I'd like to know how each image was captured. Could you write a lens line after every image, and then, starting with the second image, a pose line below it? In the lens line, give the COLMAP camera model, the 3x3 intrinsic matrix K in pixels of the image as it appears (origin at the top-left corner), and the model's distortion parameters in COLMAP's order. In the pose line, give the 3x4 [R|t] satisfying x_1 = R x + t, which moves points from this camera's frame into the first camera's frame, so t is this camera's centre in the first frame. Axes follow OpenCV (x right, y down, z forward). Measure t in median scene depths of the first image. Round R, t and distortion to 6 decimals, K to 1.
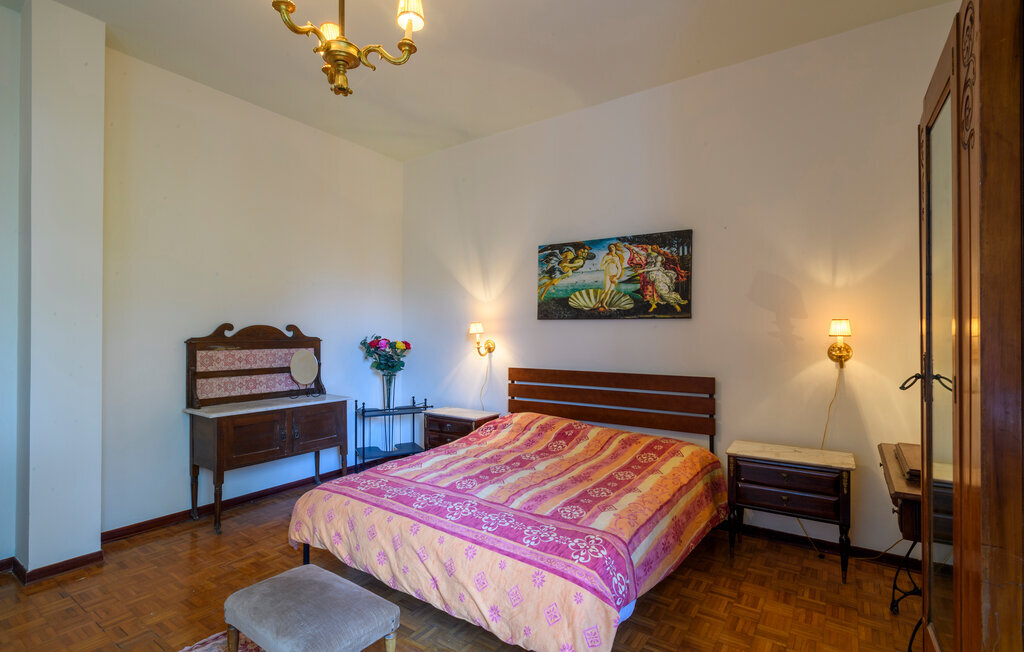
lens RADIAL K [[494.9, 0, 512.0], [0, 494.9, 326.0], [0, 0, 1]] dist [0.001145, 0.000029]
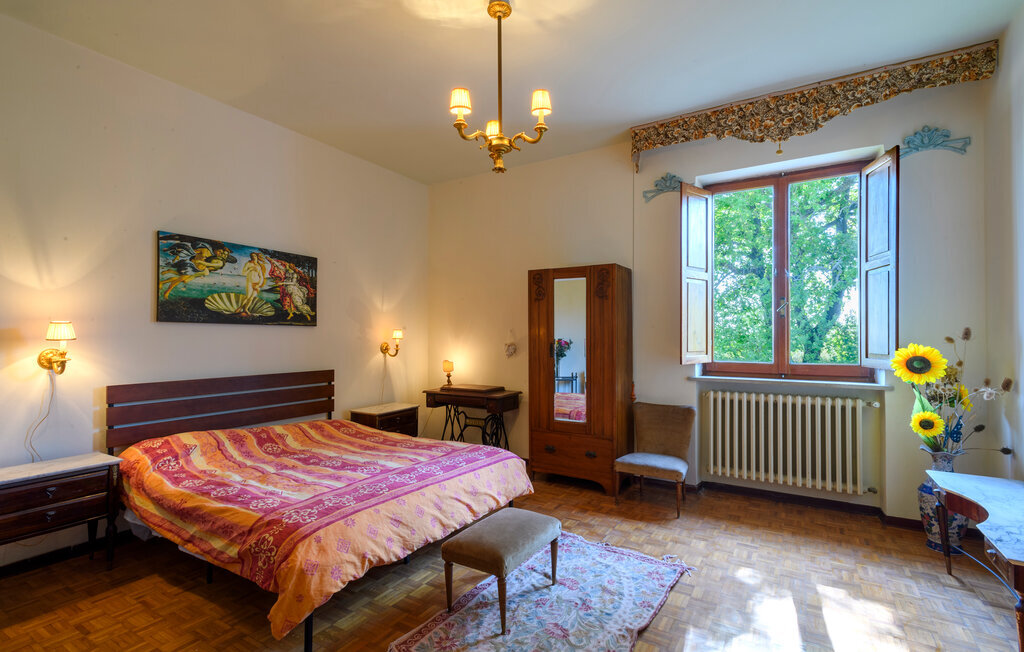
lens RADIAL K [[494.9, 0, 512.0], [0, 494.9, 326.0], [0, 0, 1]] dist [0.001145, 0.000029]
pose [[-0.087922, 0.020386, 0.995919, -0.897840], [-0.012120, 0.999695, -0.021533, 0.005434], [-0.996054, -0.013963, -0.087649, 0.550843]]
